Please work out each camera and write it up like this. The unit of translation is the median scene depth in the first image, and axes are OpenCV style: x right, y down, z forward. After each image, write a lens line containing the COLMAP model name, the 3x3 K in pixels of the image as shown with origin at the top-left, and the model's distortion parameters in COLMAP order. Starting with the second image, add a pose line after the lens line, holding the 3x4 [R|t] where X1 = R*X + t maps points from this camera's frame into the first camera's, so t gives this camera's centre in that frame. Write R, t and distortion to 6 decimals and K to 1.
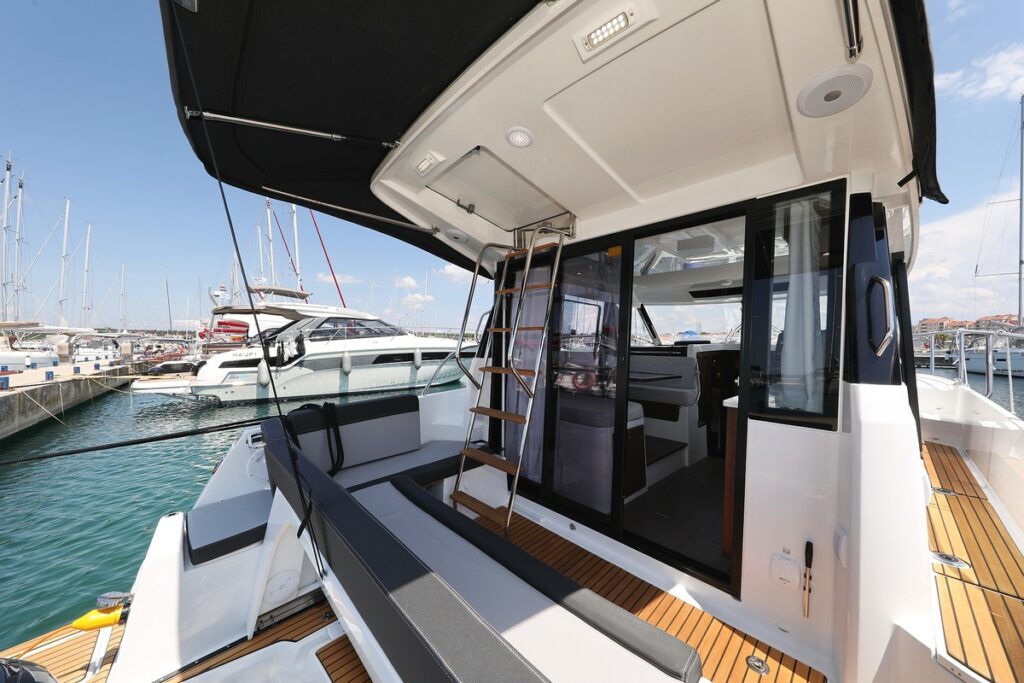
lens RADIAL K [[343.9, 0, 512.0], [0, 343.9, 341.5], [0, 0, 1]] dist [0.000081, 0.000015]
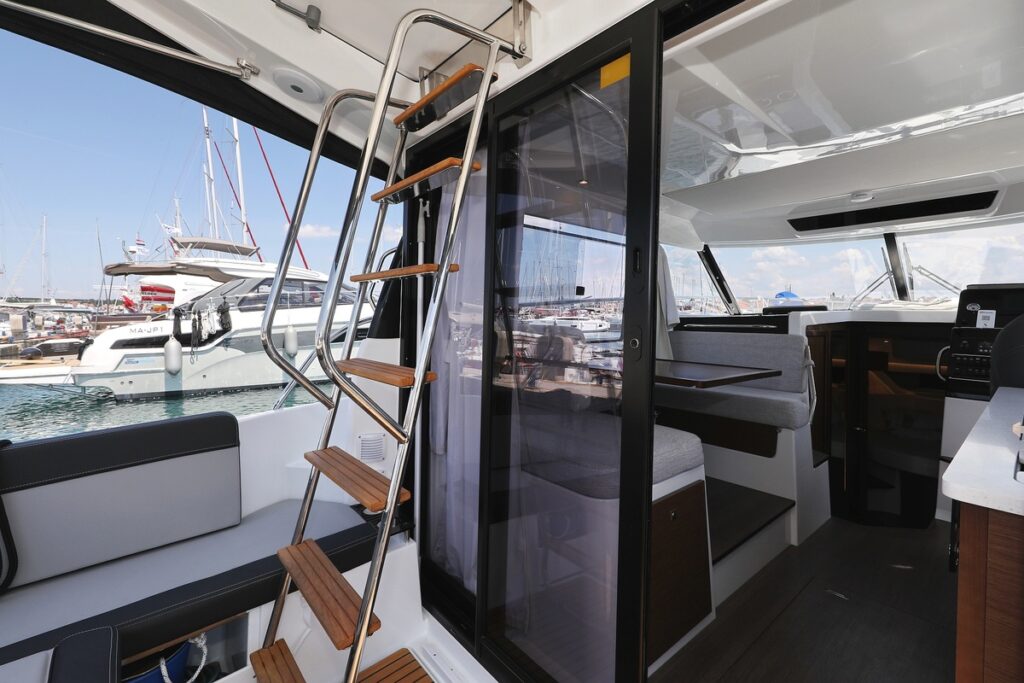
lens RADIAL K [[451.2, 0, 512.7], [0, 451.2, 303.5], [0, 0, 1]] dist [0.001751, 0.000024]
pose [[0.998293, -0.005698, -0.058122, 0.045182], [0.004649, 0.999824, -0.018177, 0.002741], [0.058215, 0.017875, 0.998144, 0.103507]]
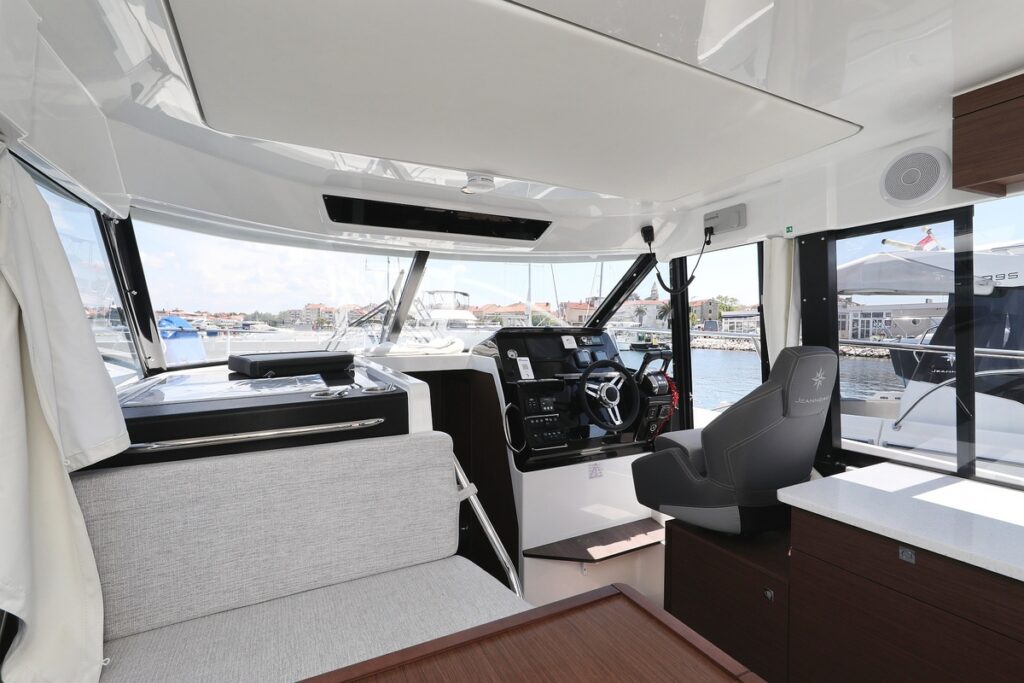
lens RADIAL K [[460.5, 0, 512.0], [0, 460.5, 341.5], [0, 0, 1]] dist [0.000365, 0.000015]
pose [[0.282874, -0.029210, 0.958712, 0.093435], [-0.004949, 0.999478, 0.031913, -0.020733], [-0.959144, -0.013772, 0.282582, 0.432297]]
